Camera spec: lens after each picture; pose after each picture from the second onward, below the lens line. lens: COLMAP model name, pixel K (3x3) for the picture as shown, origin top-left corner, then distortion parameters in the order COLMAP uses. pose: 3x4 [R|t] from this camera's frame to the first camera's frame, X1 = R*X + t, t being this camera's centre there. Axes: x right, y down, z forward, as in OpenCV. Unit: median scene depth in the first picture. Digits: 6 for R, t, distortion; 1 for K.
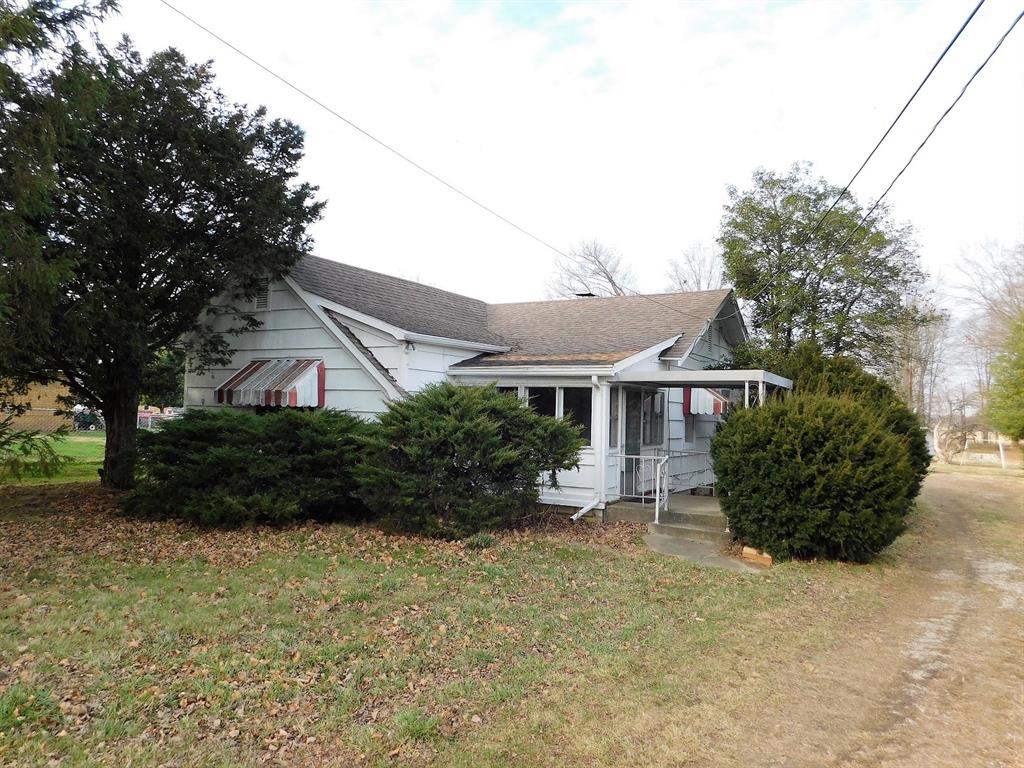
lens RADIAL K [[713.7, 0, 511.2], [0, 713.7, 380.4], [0, 0, 1]] dist [0.012092, 0.010149]
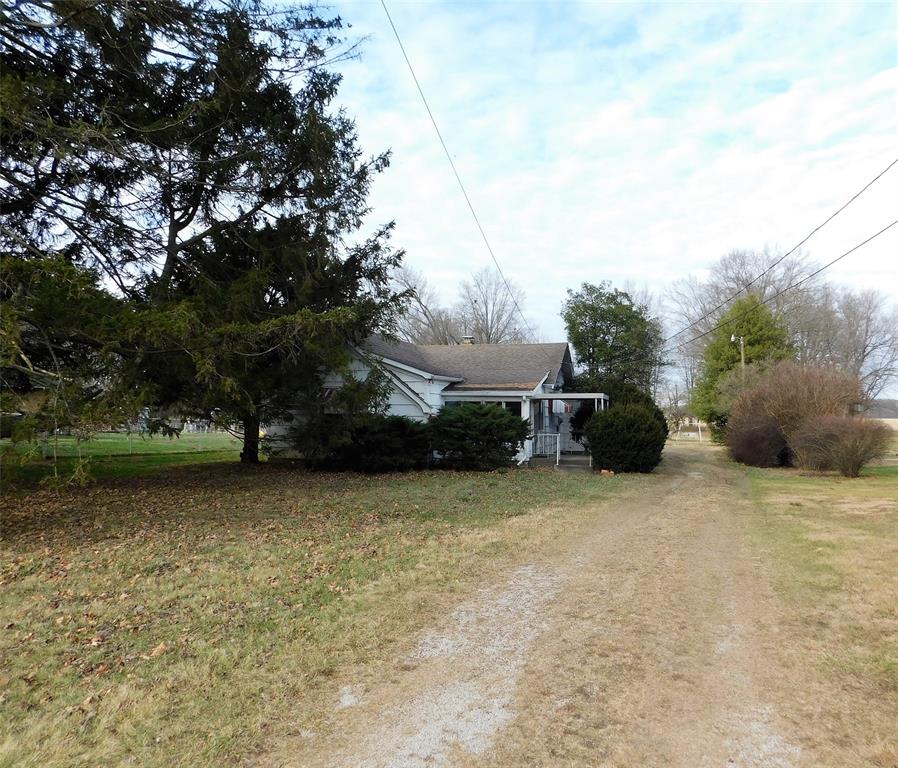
lens RADIAL K [[738.8, 0, 449.2], [0, 738.8, 384.0], [0, 0, 1]] dist [-0.012873, -0.003528]
pose [[0.964375, -0.013020, 0.264217, -0.567296], [0.009857, 0.999863, 0.013292, -0.062250], [-0.264354, -0.010214, 0.964372, -0.859539]]
